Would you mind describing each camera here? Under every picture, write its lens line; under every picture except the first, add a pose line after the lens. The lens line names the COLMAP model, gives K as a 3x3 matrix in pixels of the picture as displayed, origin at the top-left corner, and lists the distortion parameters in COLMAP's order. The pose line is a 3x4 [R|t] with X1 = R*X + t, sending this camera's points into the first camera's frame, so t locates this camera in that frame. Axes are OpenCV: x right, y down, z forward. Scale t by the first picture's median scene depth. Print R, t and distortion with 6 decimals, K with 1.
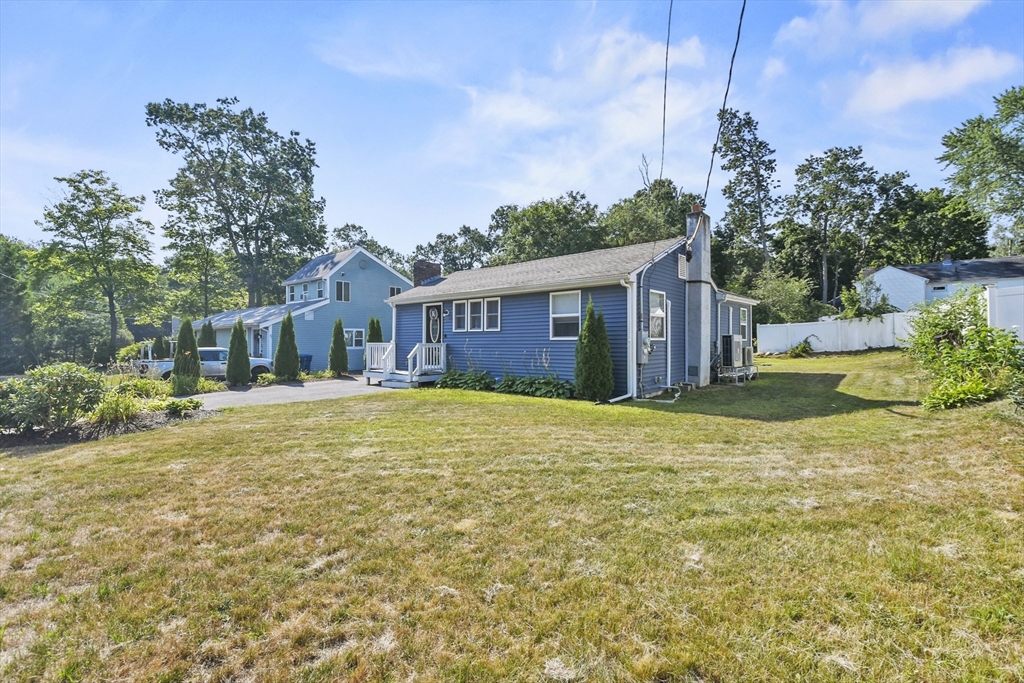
lens RADIAL K [[453.1, 0, 512.0], [0, 453.1, 341.5], [0, 0, 1]] dist [0.044450, -0.034147]
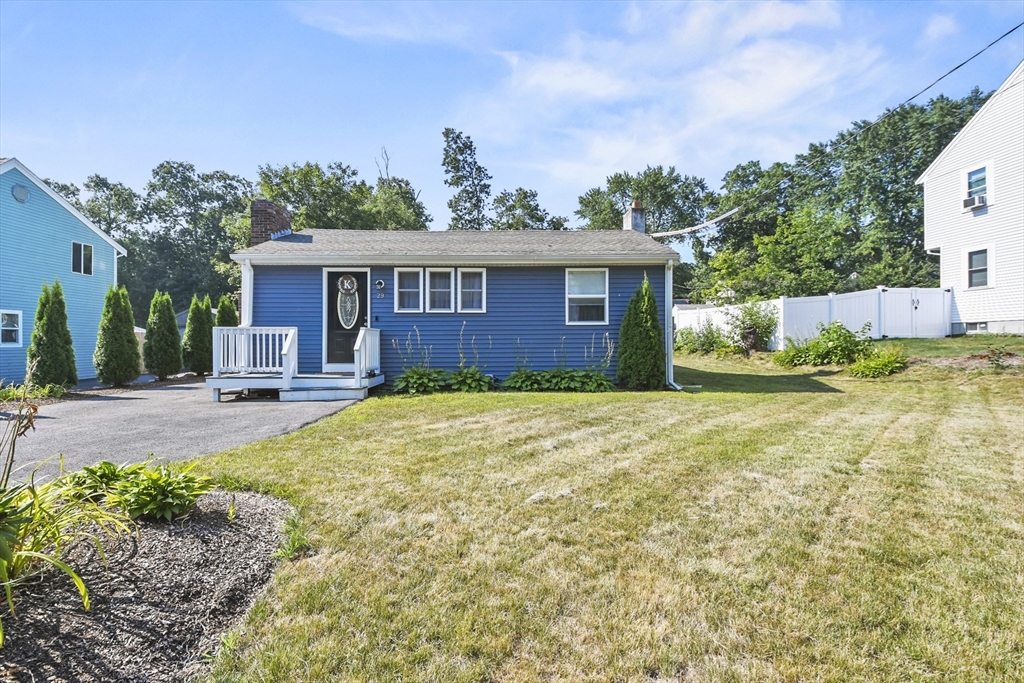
lens RADIAL K [[453.1, 0, 512.0], [0, 453.1, 341.5], [0, 0, 1]] dist [0.044450, -0.034147]
pose [[0.757550, 0.009184, 0.652713, -0.215328], [-0.001160, 0.999918, -0.012723, 0.015212], [-0.652777, 0.008881, 0.757498, 0.175130]]
